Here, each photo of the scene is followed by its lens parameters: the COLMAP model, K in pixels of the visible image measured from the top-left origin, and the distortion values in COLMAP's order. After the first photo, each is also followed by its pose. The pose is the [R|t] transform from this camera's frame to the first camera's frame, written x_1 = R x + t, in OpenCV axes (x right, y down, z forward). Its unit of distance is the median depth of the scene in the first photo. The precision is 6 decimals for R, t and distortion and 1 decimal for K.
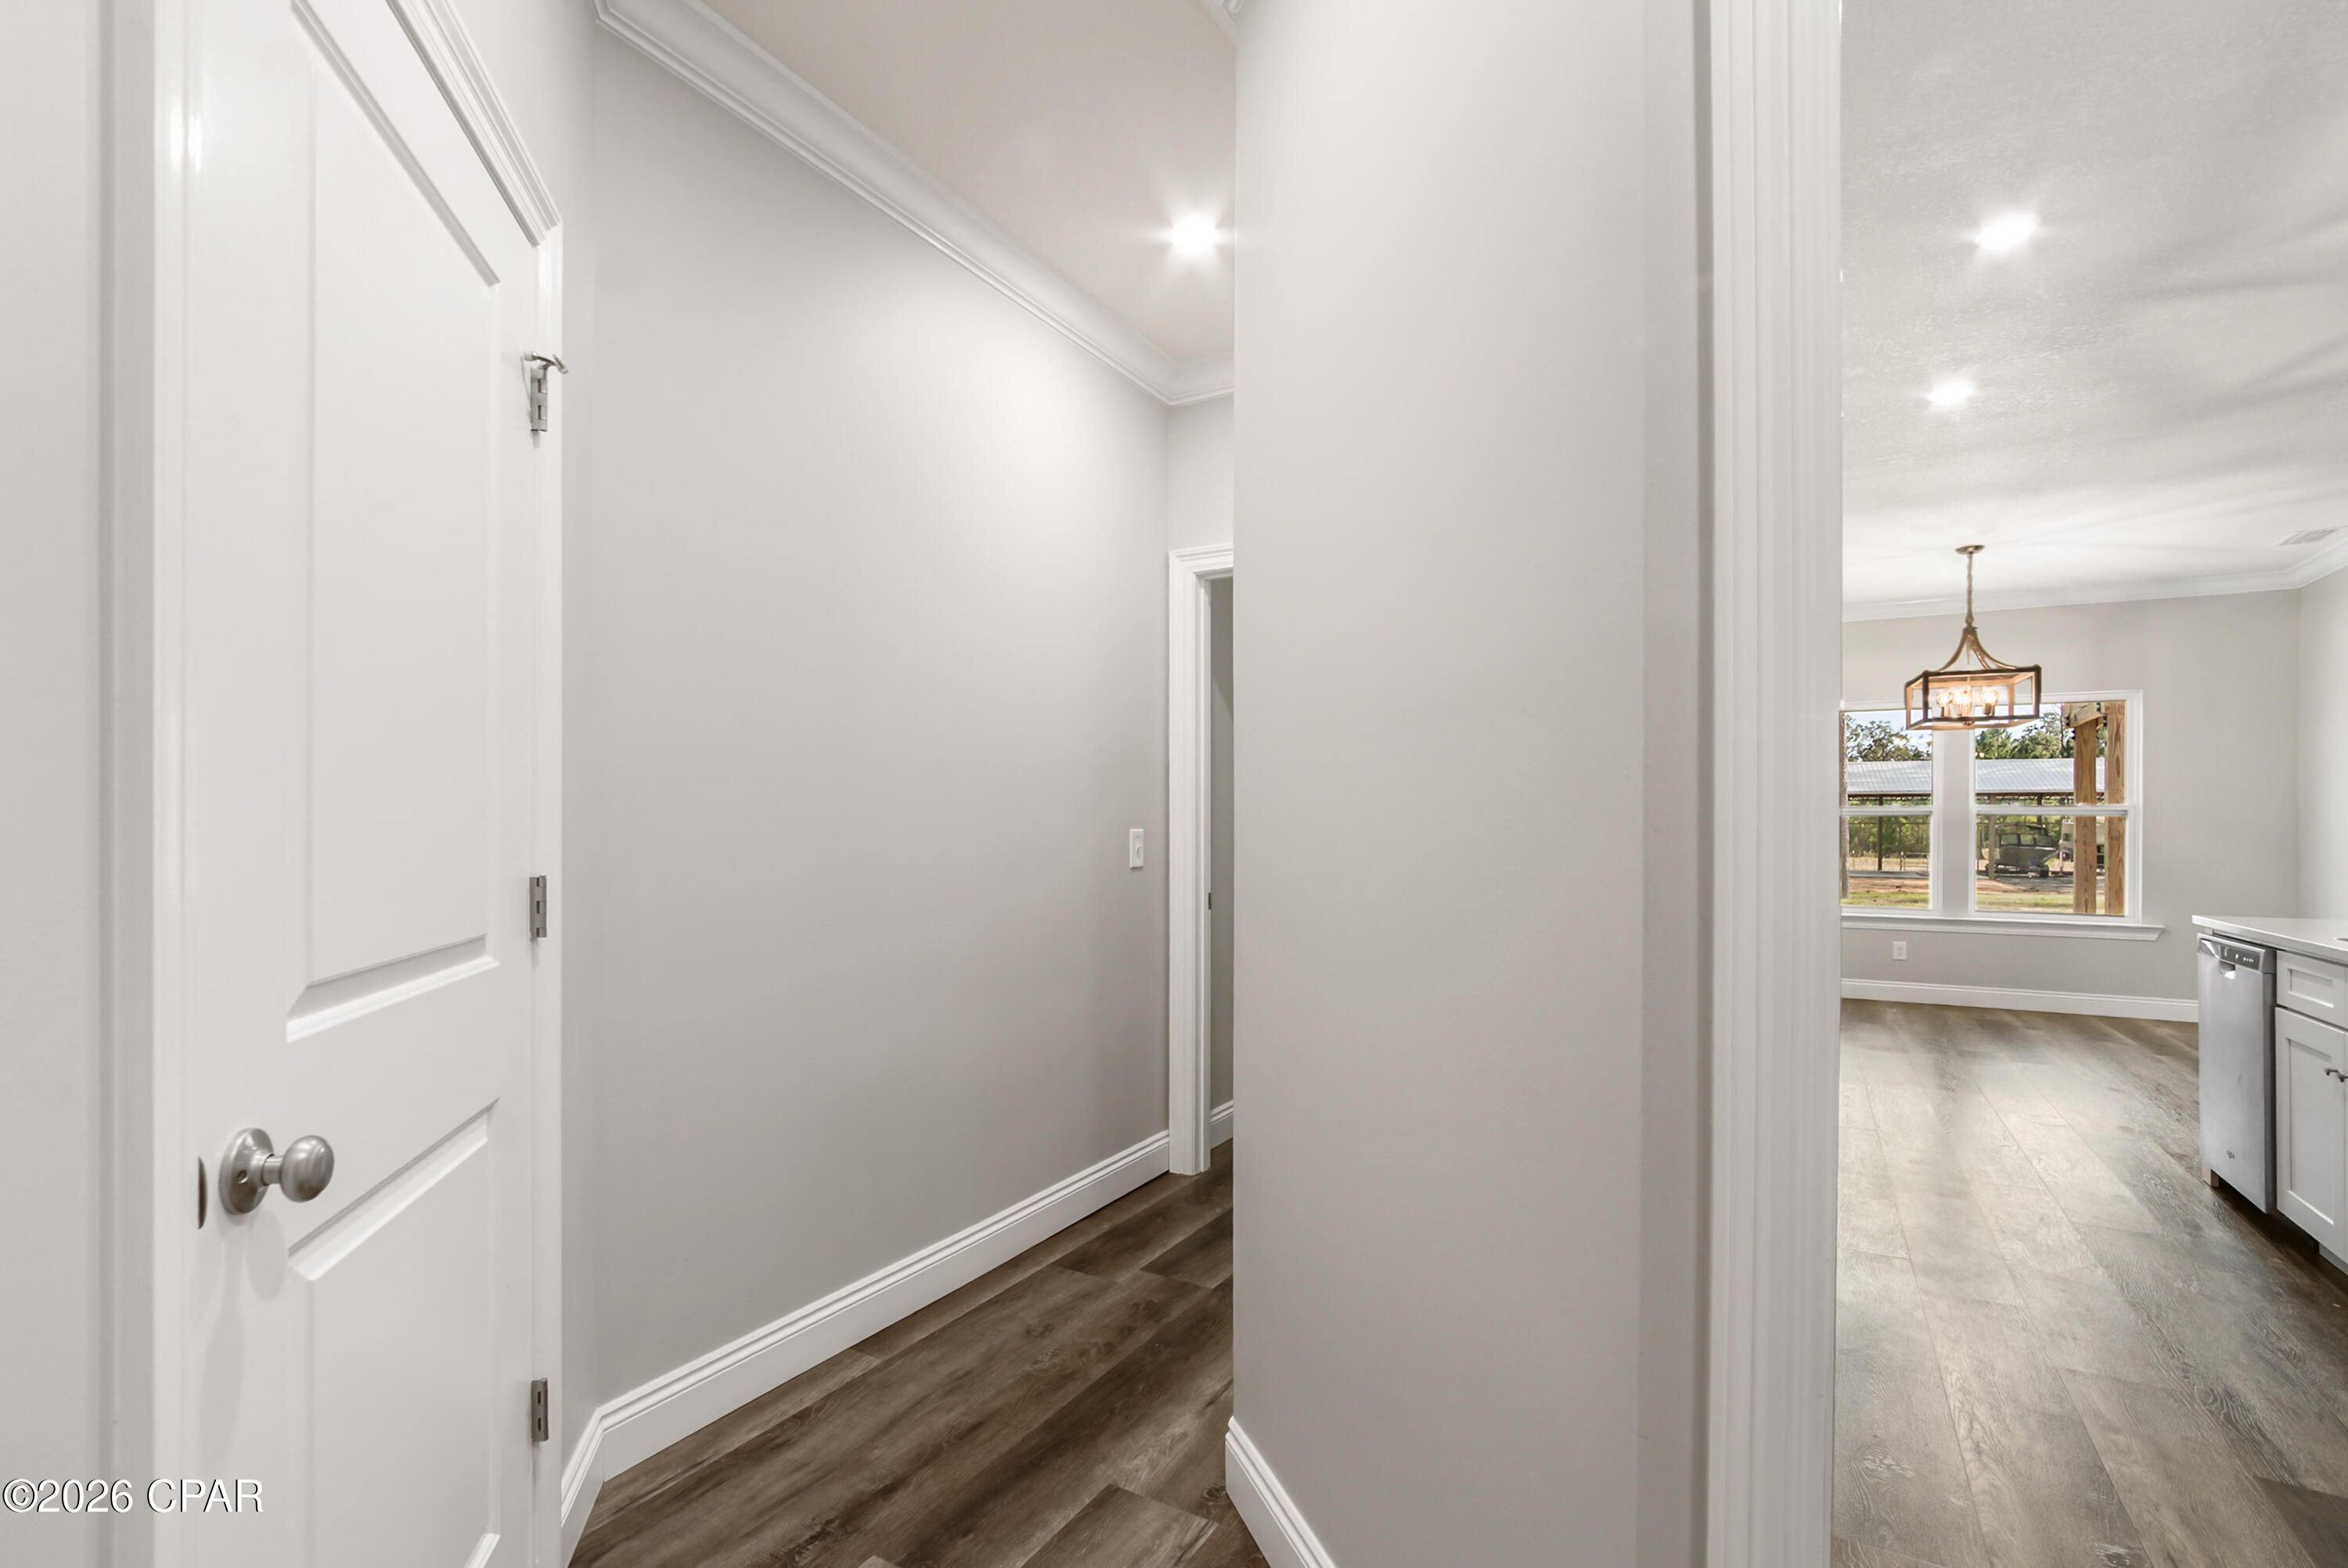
lens RADIAL K [[1120.1, 0, 1178.3], [0, 1120.1, 838.8], [0, 0, 1]] dist [-0.001742, 0.010183]
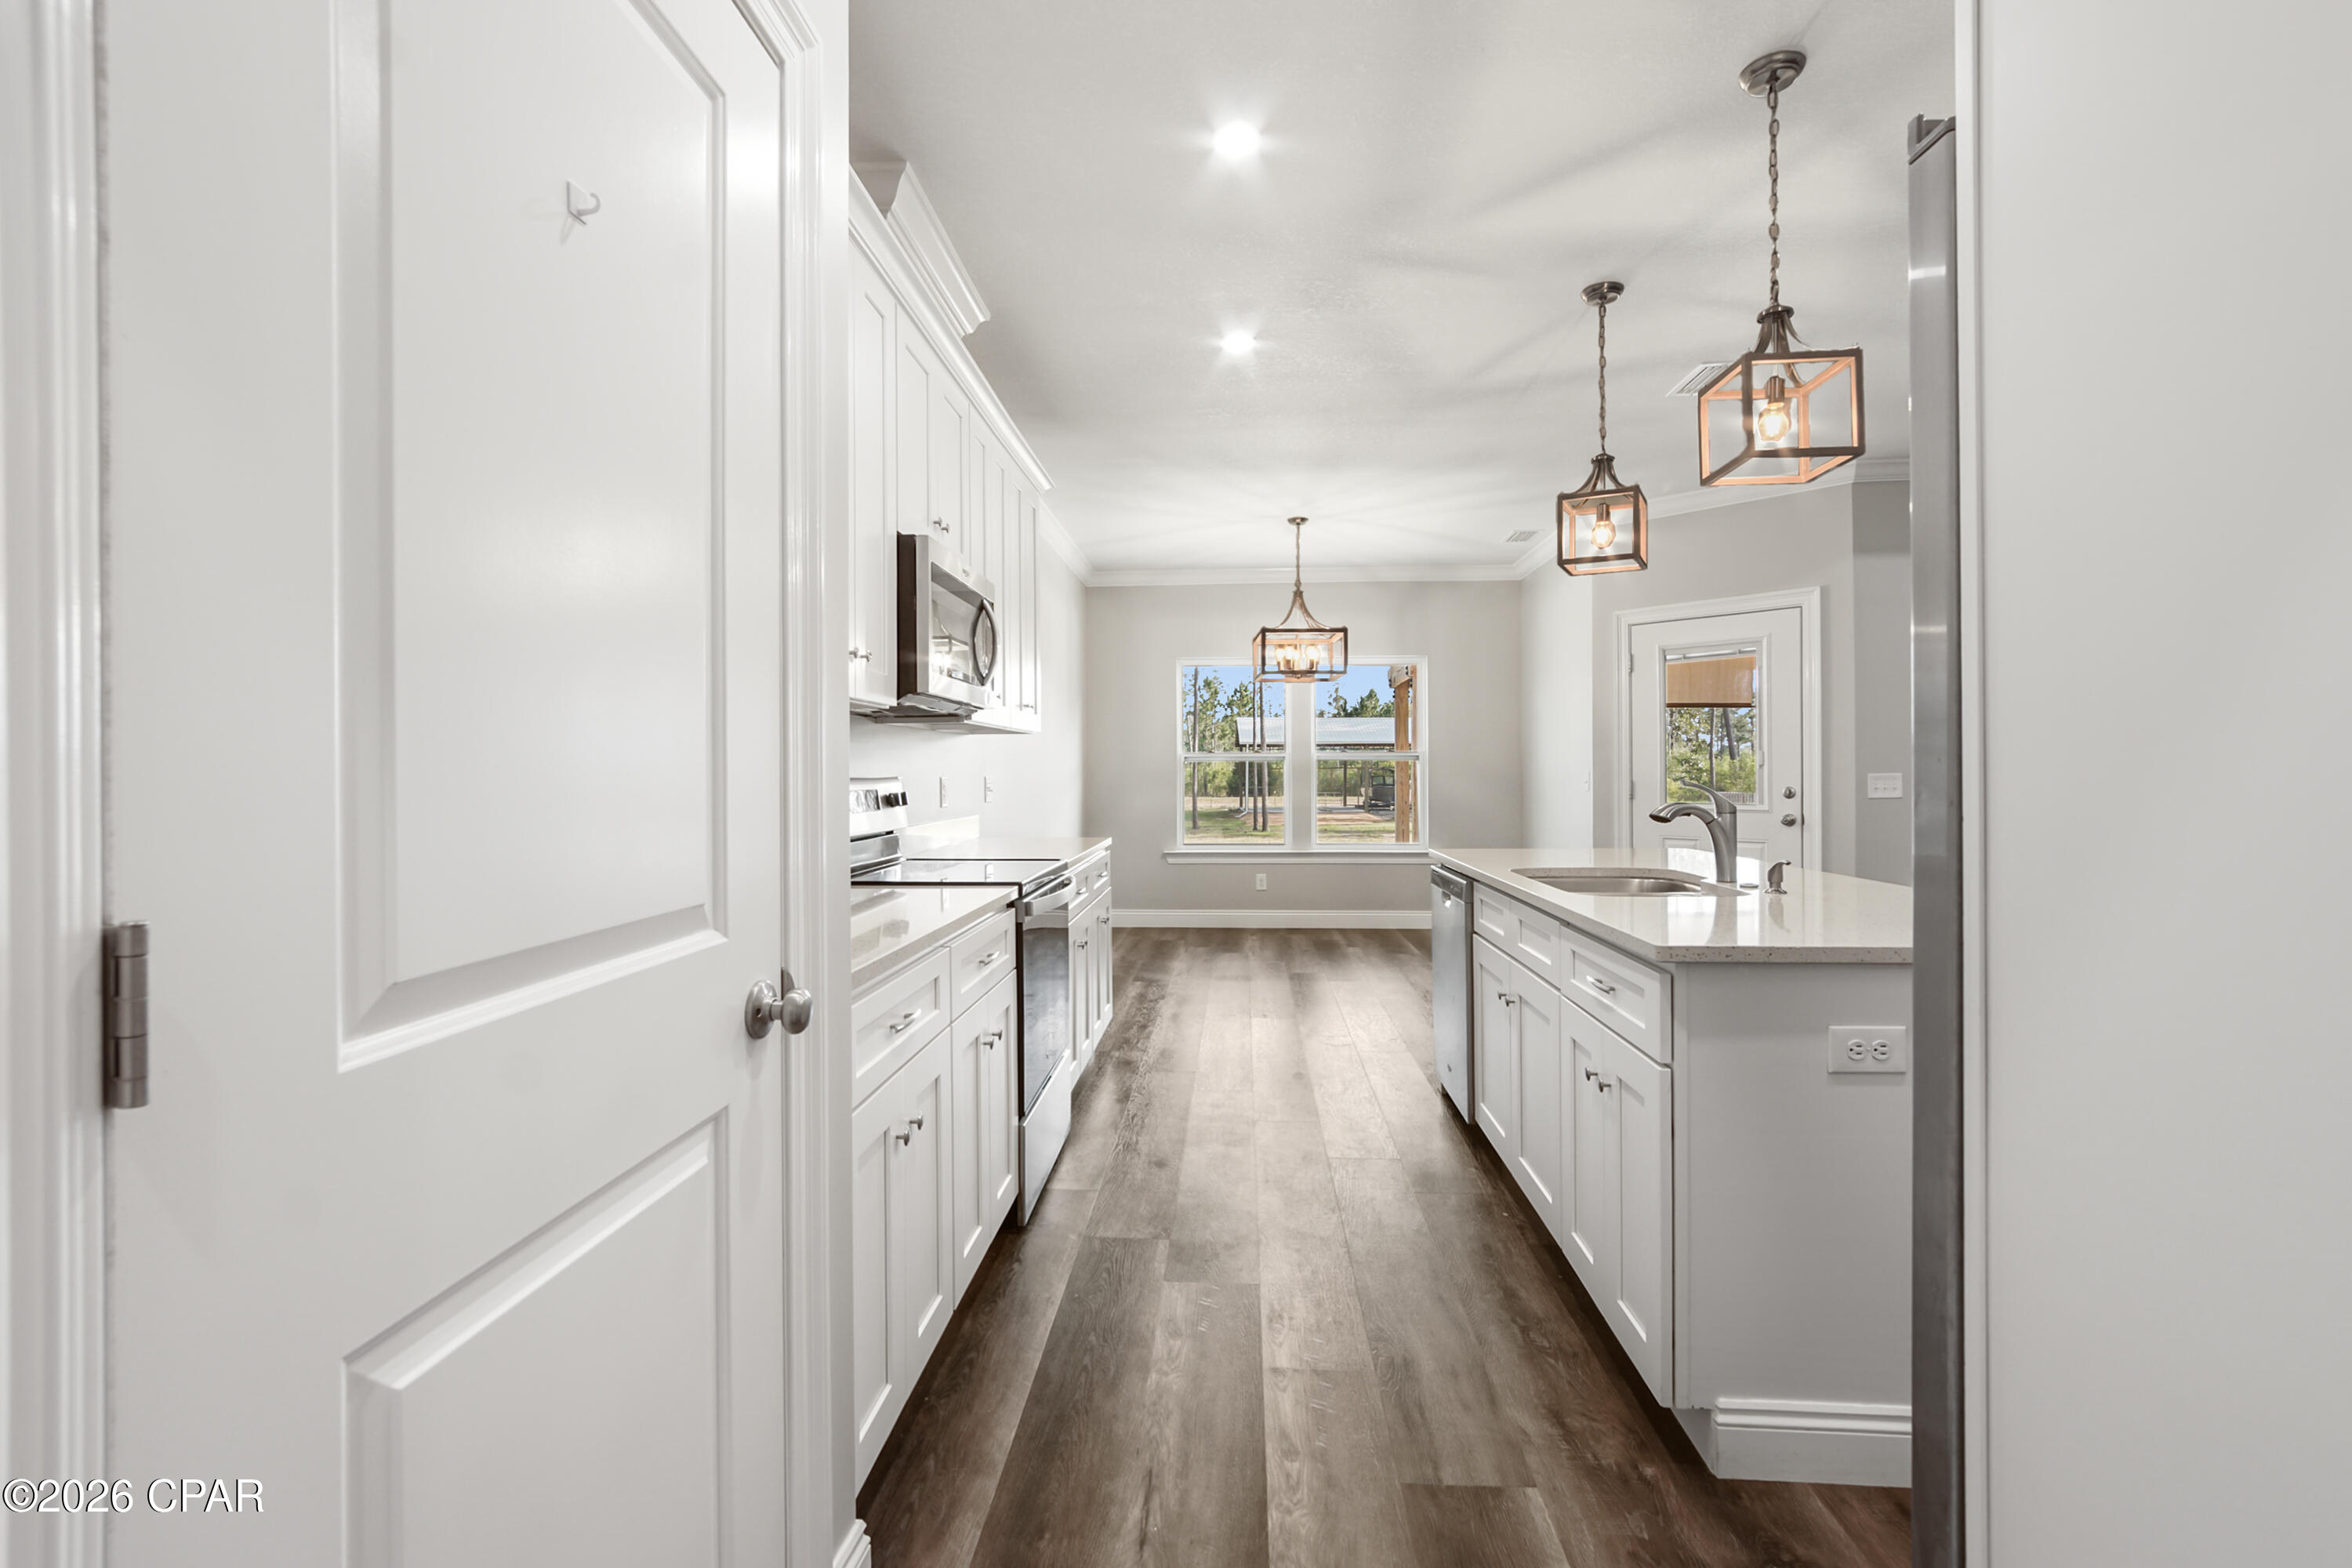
lens RADIAL K [[1070.8, 0, 1186.2], [0, 1070.8, 782.1], [0, 0, 1]] dist [-0.002652, -0.000306]
pose [[0.897308, -0.010775, 0.441274, 0.136487], [0.012250, 0.999925, -0.000495, 0.000415], [-0.441236, 0.005849, 0.897372, 0.099248]]
